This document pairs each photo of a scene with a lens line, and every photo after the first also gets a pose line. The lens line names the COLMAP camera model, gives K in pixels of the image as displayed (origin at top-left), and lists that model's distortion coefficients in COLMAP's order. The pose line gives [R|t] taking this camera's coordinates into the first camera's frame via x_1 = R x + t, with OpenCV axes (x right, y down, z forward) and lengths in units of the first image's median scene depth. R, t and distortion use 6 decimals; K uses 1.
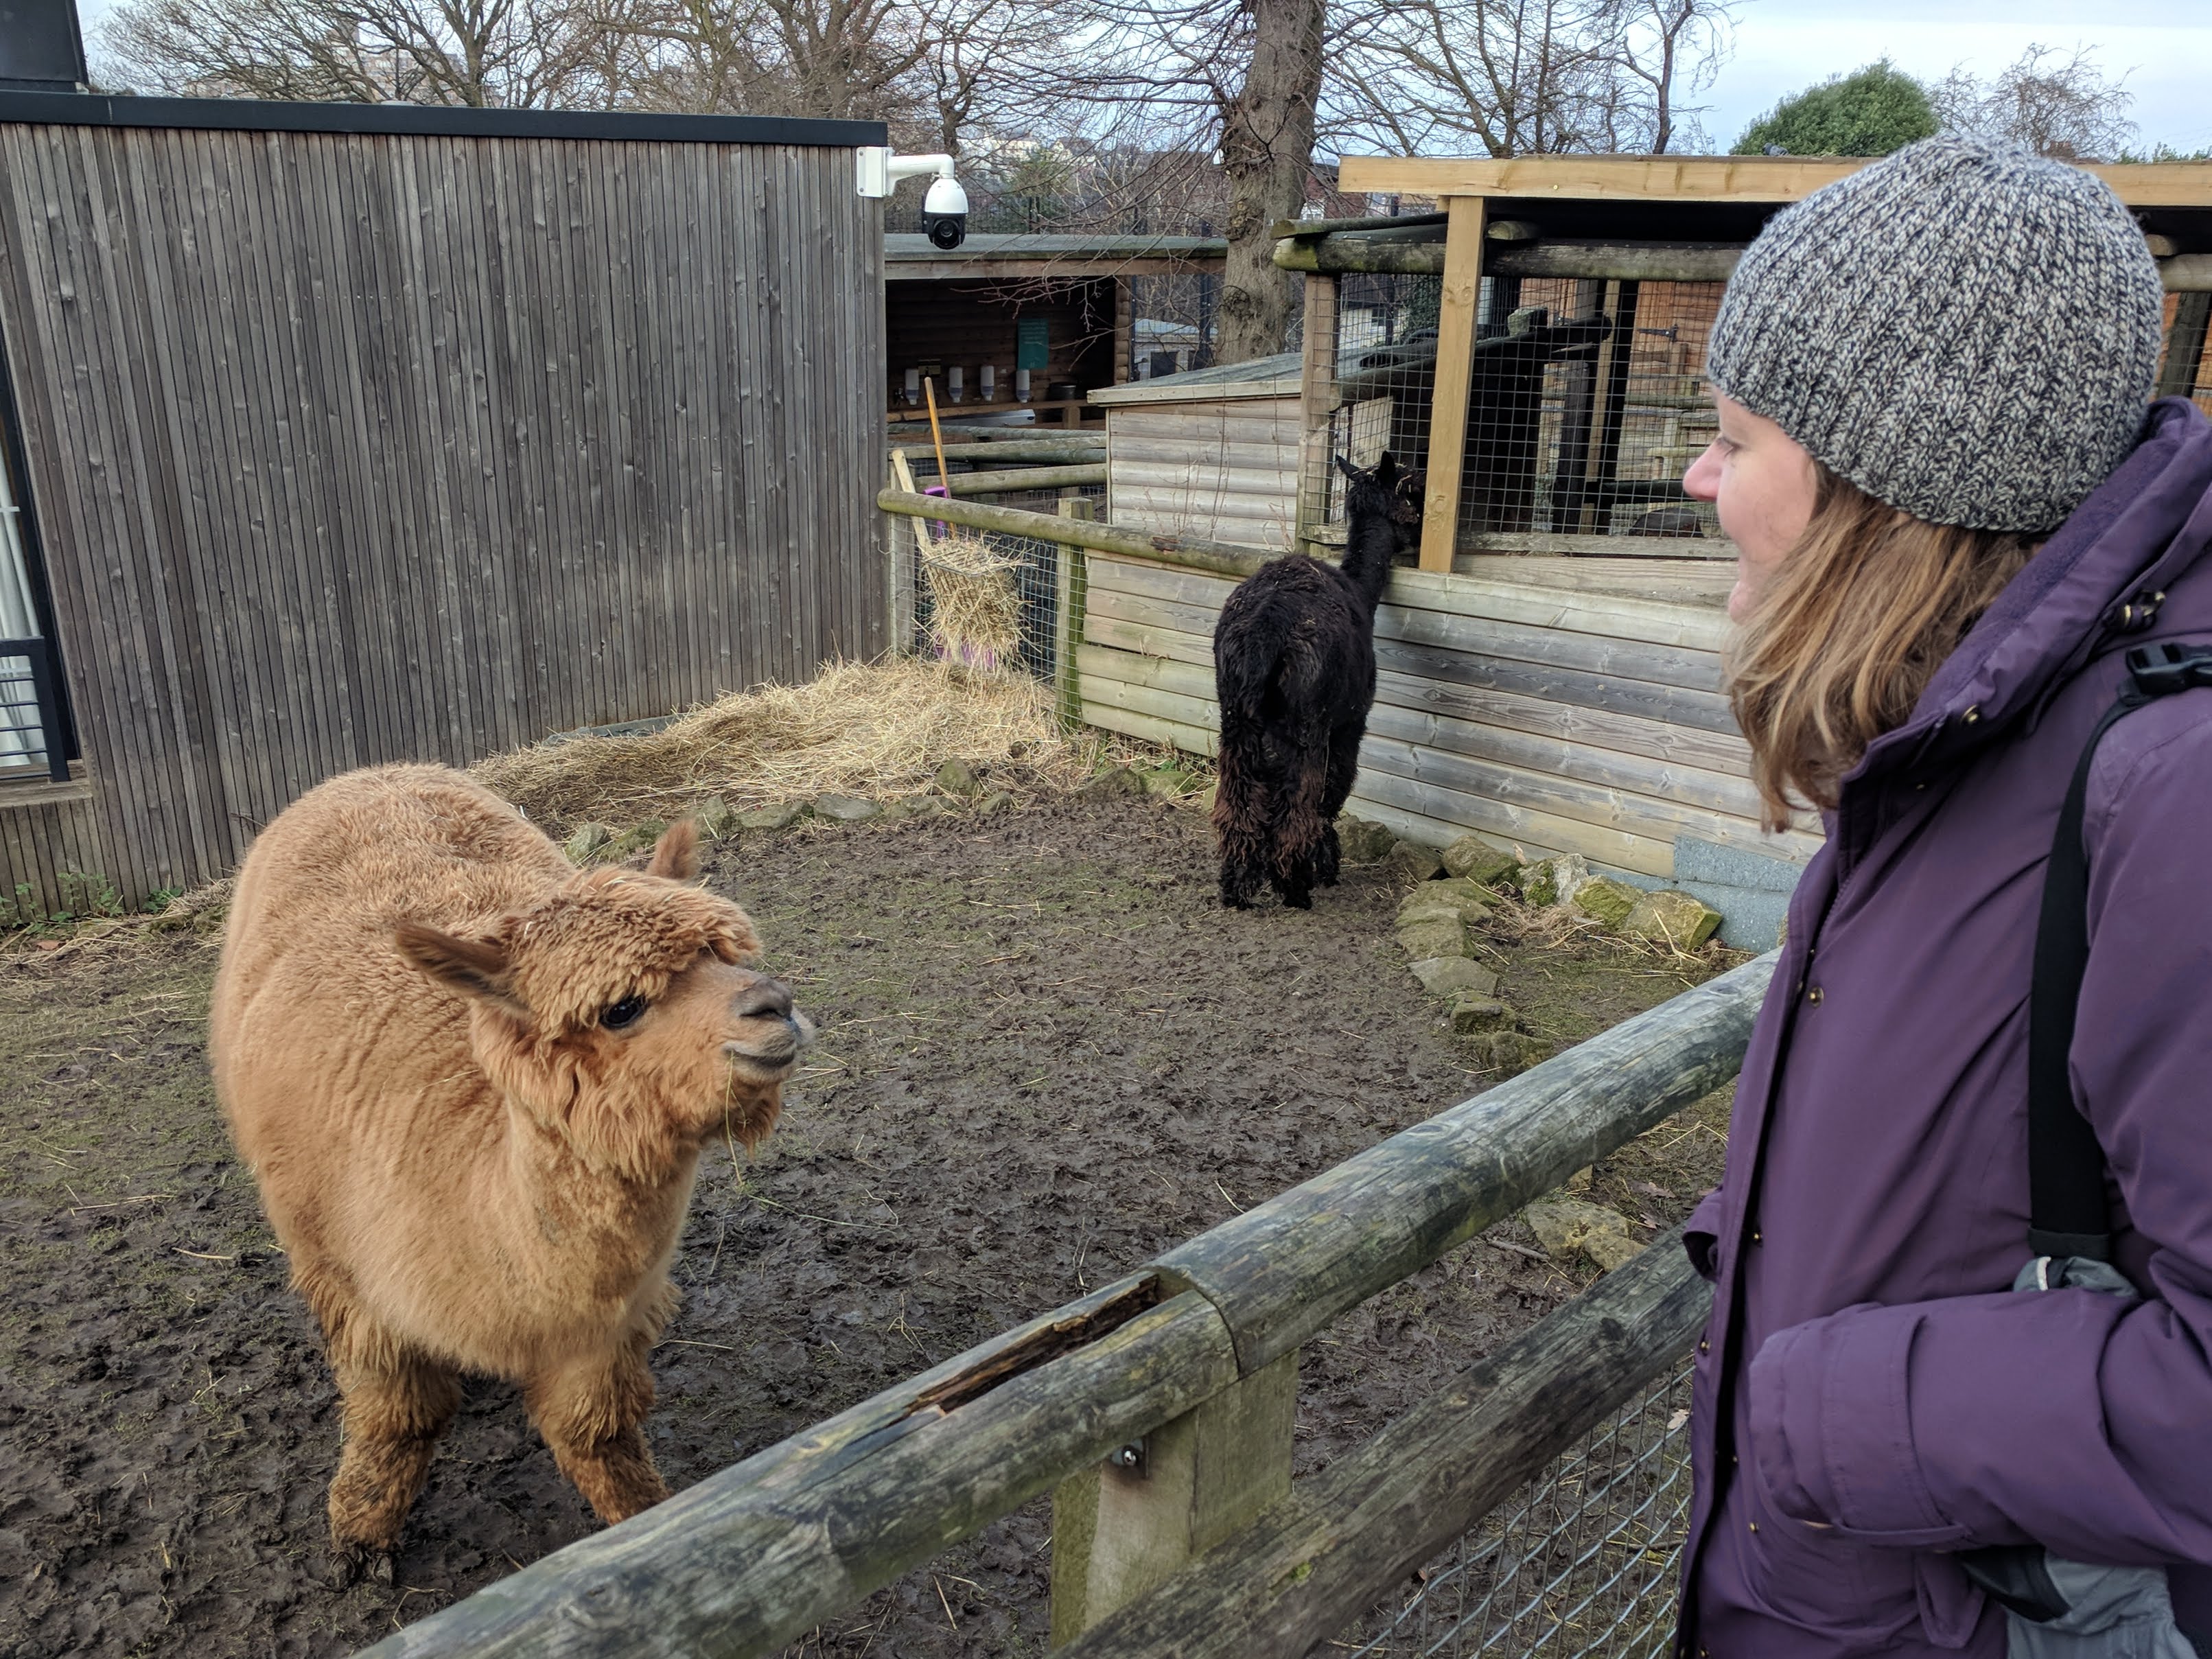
lens RADIAL K [[1681.5, 0, 1103.7], [0, 1681.5, 869.6], [0, 0, 1]] dist [0.004792, 0.007617]
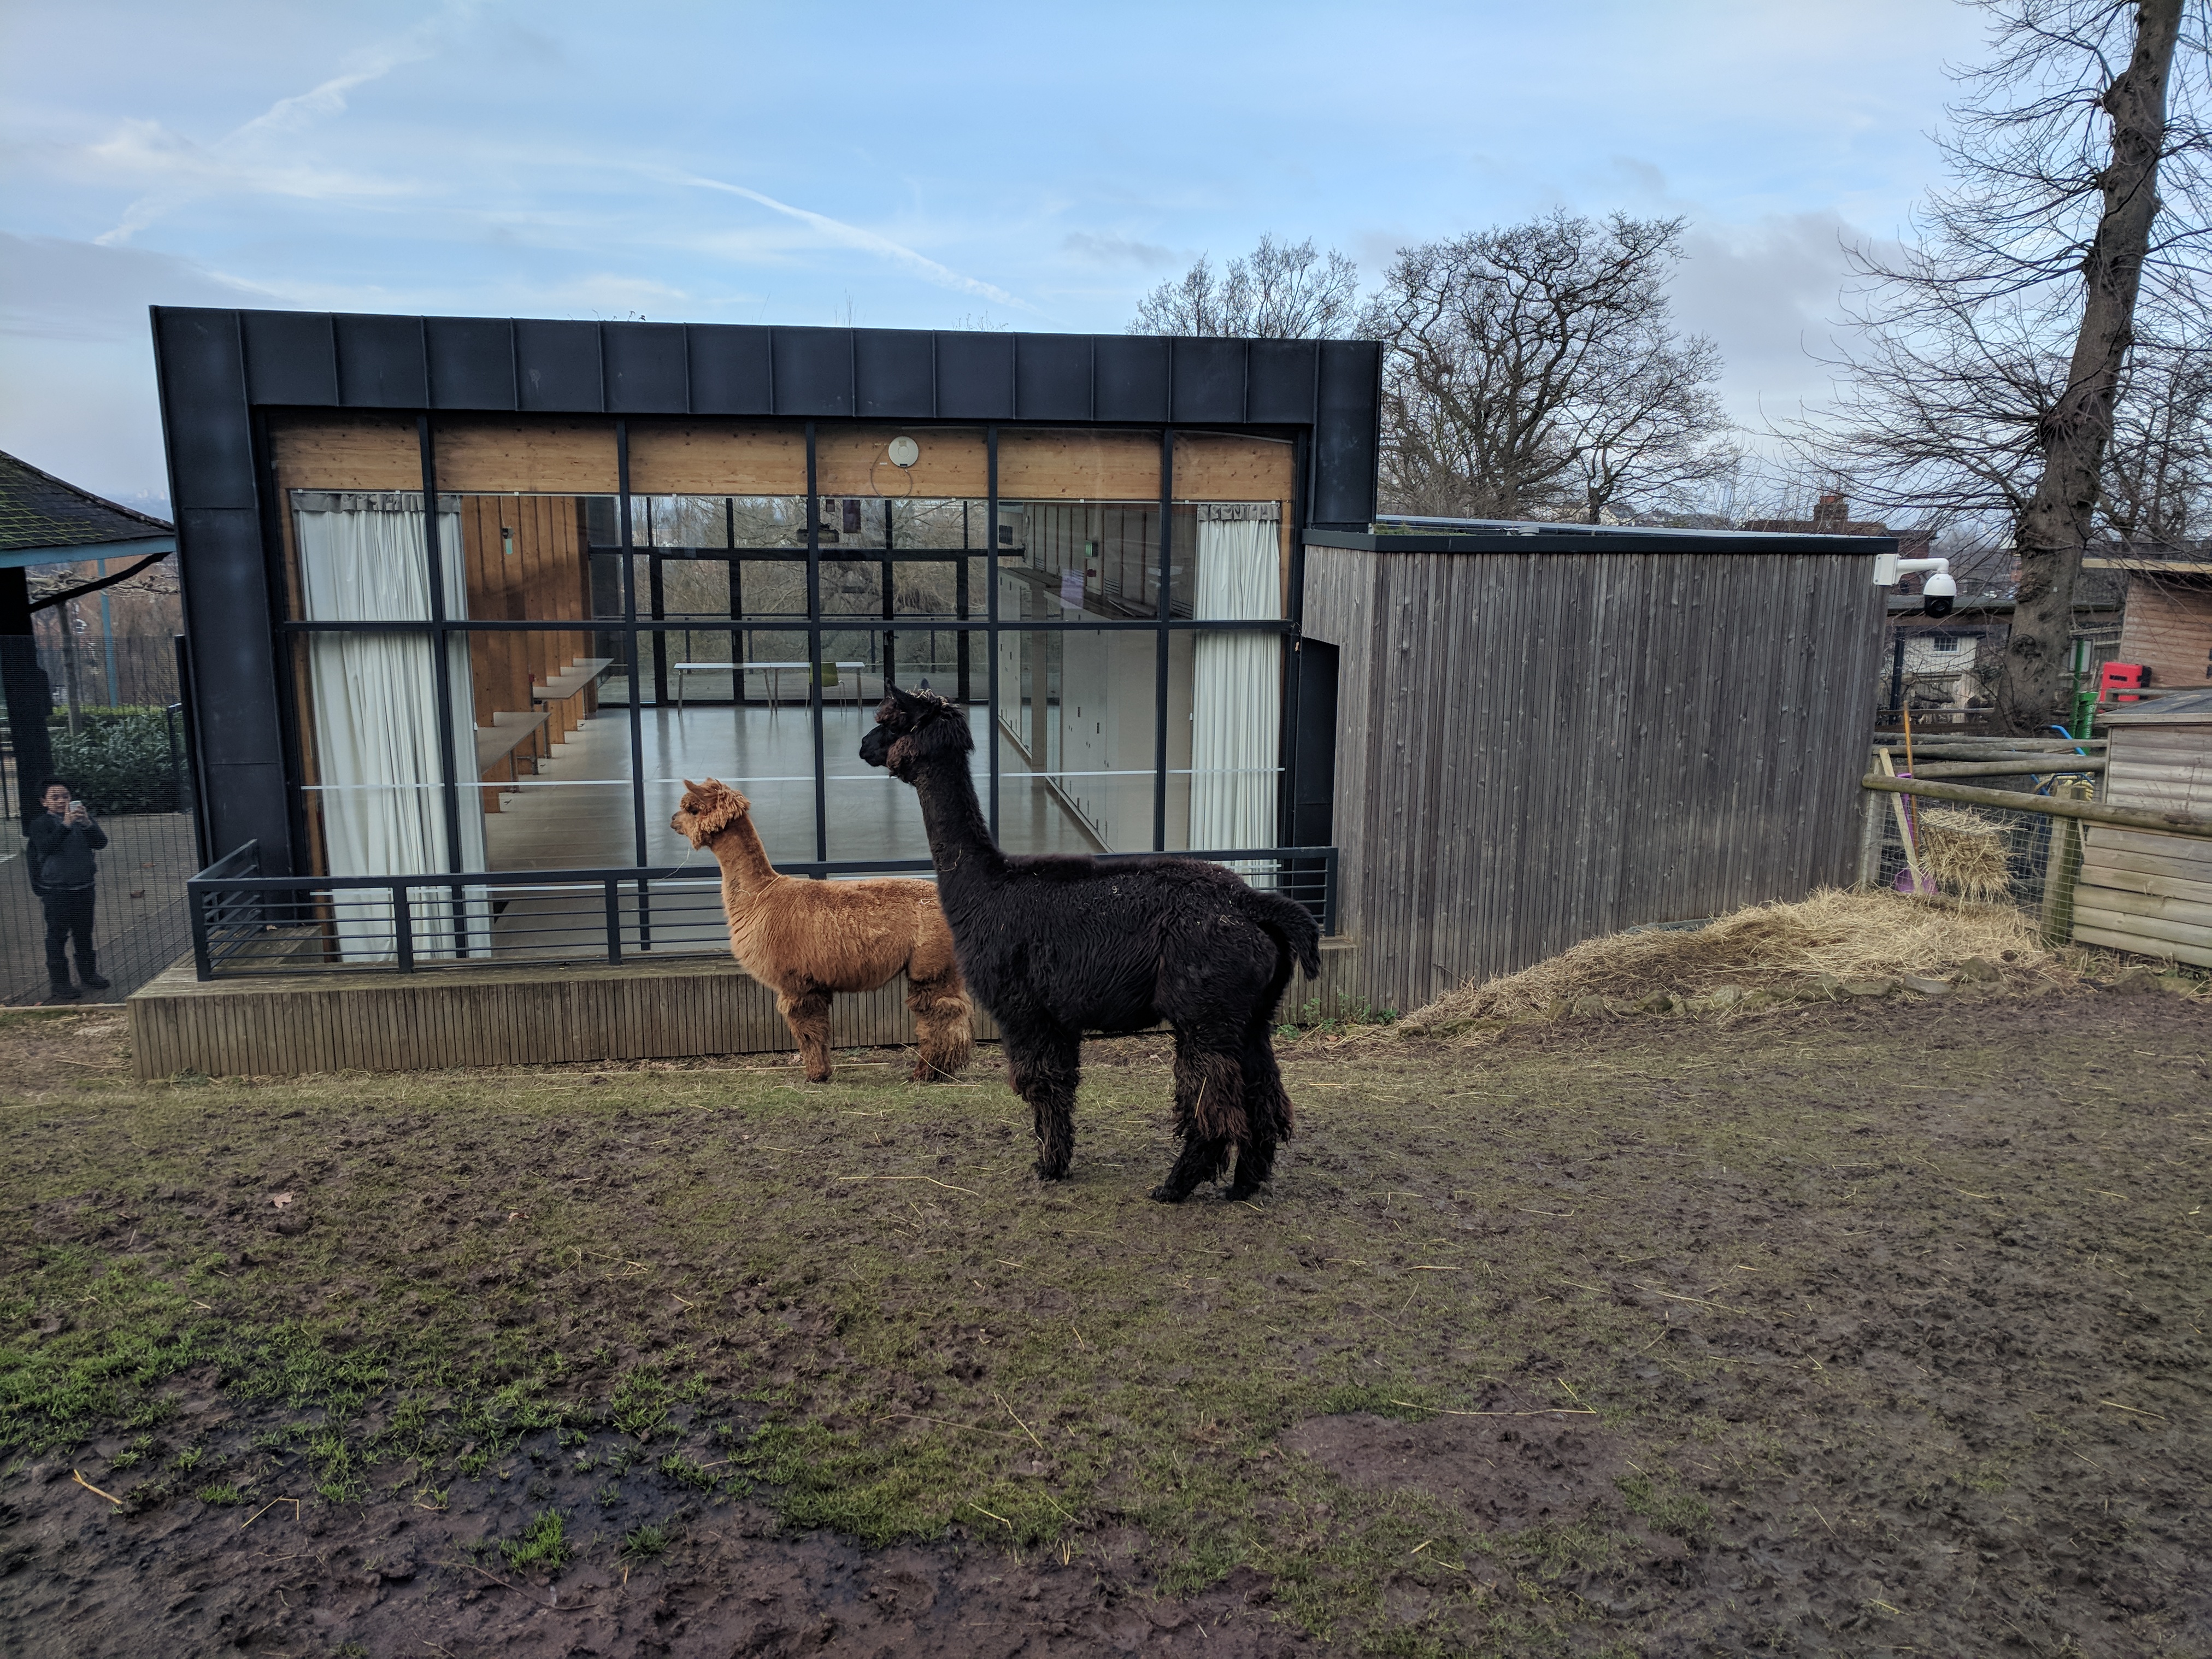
lens RADIAL K [[1404.0, 0, 1074.2], [0, 1404.0, 829.9], [0, 0, 1]] dist [-0.004616, -0.001307]
pose [[0.964716, 0.042807, -0.259790, -0.511553], [-0.086758, 0.983272, -0.160151, 0.082450], [0.248589, 0.177039, 0.952292, -0.345937]]
